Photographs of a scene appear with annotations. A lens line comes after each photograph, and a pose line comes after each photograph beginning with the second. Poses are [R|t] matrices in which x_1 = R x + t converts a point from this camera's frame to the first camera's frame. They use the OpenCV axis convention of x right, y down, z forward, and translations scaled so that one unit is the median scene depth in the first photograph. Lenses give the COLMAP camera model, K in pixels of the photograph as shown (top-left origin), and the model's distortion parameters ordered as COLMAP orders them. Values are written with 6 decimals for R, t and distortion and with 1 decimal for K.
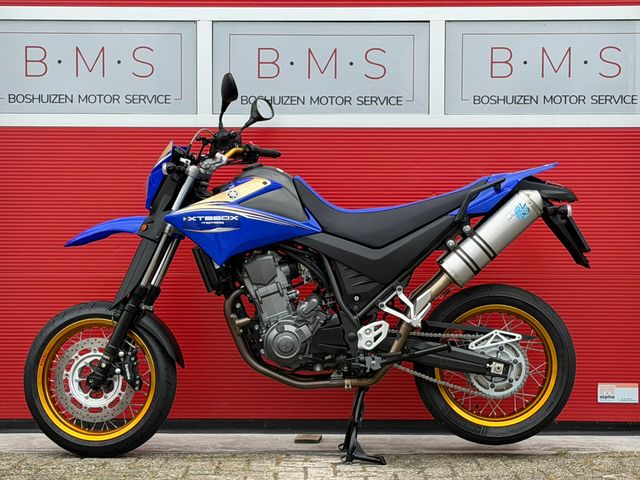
lens RADIAL K [[1497.4, 0, 331.9], [0, 1497.4, 237.4], [0, 0, 1]] dist [0.143076, 0.000000]
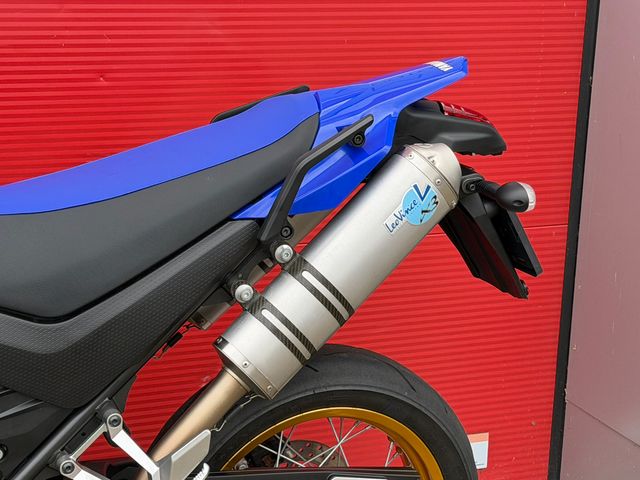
lens RADIAL K [[1497.4, 0, 321.0], [0, 1497.4, 244.1], [0, 0, 1]] dist [0.143076, 0.000000]
pose [[0.917193, -0.072909, 0.391716, -0.052077], [-0.030656, 0.967289, 0.251819, -0.105192], [-0.397262, -0.242975, 0.884955, 0.655412]]
